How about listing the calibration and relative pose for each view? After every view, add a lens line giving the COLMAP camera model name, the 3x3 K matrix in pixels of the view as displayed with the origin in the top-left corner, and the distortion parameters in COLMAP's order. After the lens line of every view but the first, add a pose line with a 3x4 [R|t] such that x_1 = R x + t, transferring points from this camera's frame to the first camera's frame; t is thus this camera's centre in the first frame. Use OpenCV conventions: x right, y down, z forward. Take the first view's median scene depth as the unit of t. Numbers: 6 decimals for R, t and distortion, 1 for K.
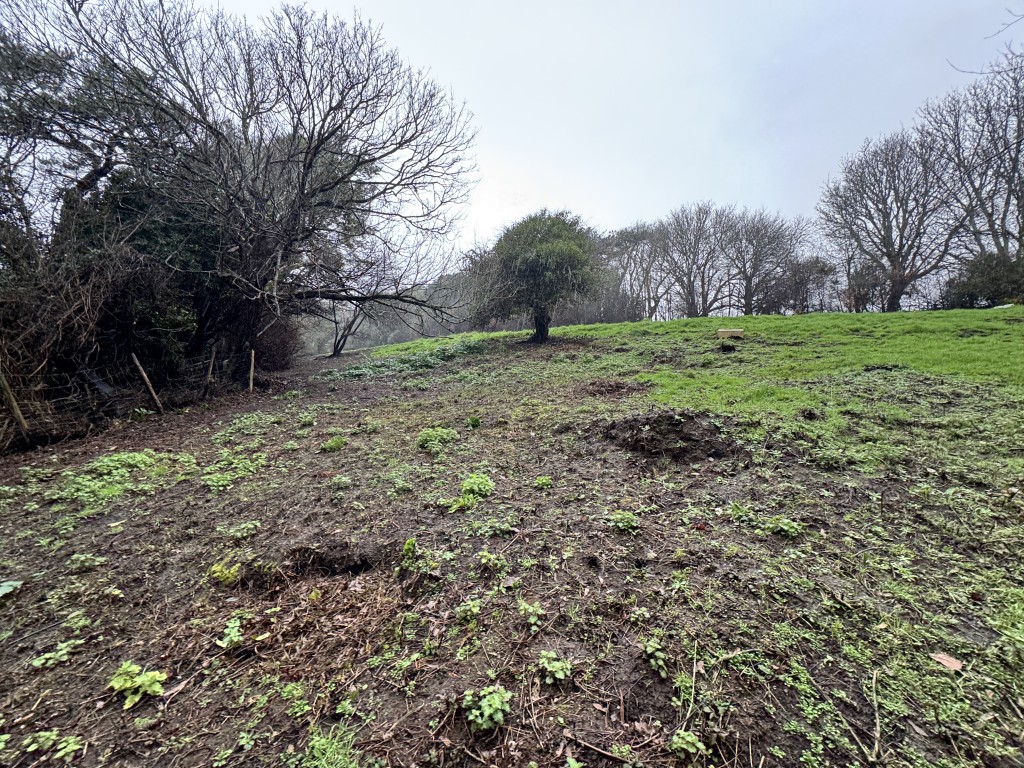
lens RADIAL K [[409.3, 0, 512.3], [0, 409.3, 382.7], [0, 0, 1]] dist [0.000472, 0.000035]
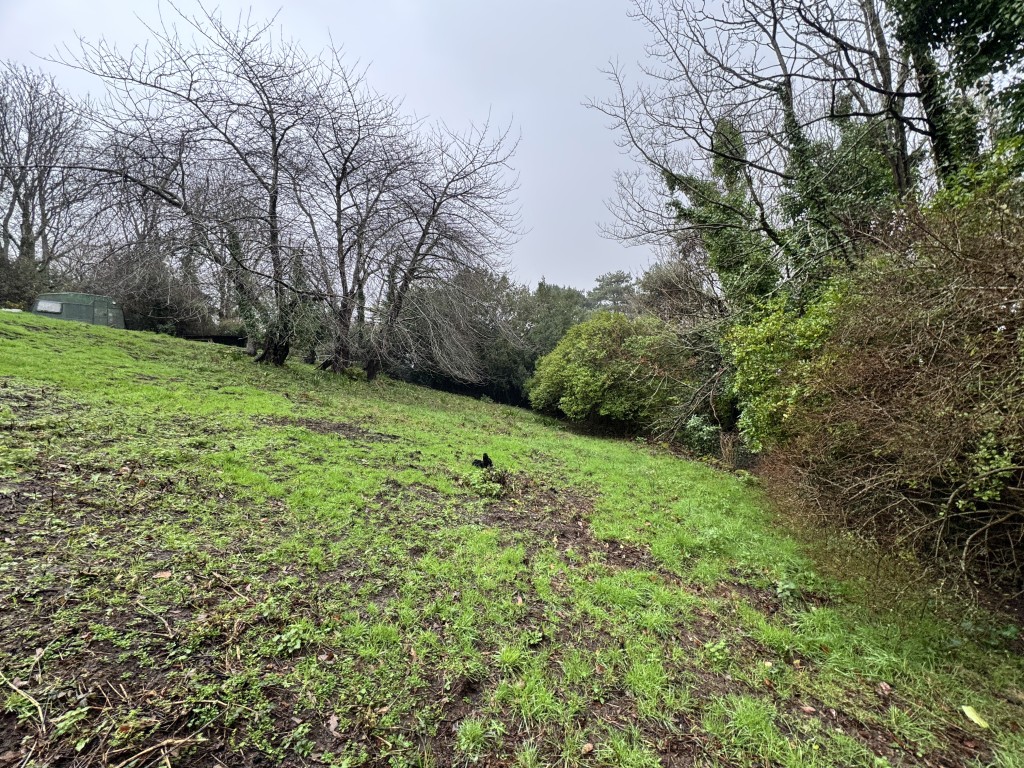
lens RADIAL K [[409.3, 0, 512.0], [0, 409.3, 386.7], [0, 0, 1]] dist [0.000472, 0.000035]
pose [[-0.230116, 0.032529, 0.972619, -0.551713], [-0.038457, 0.998357, -0.042489, -0.006895], [-0.972403, -0.047182, -0.228487, 0.083257]]
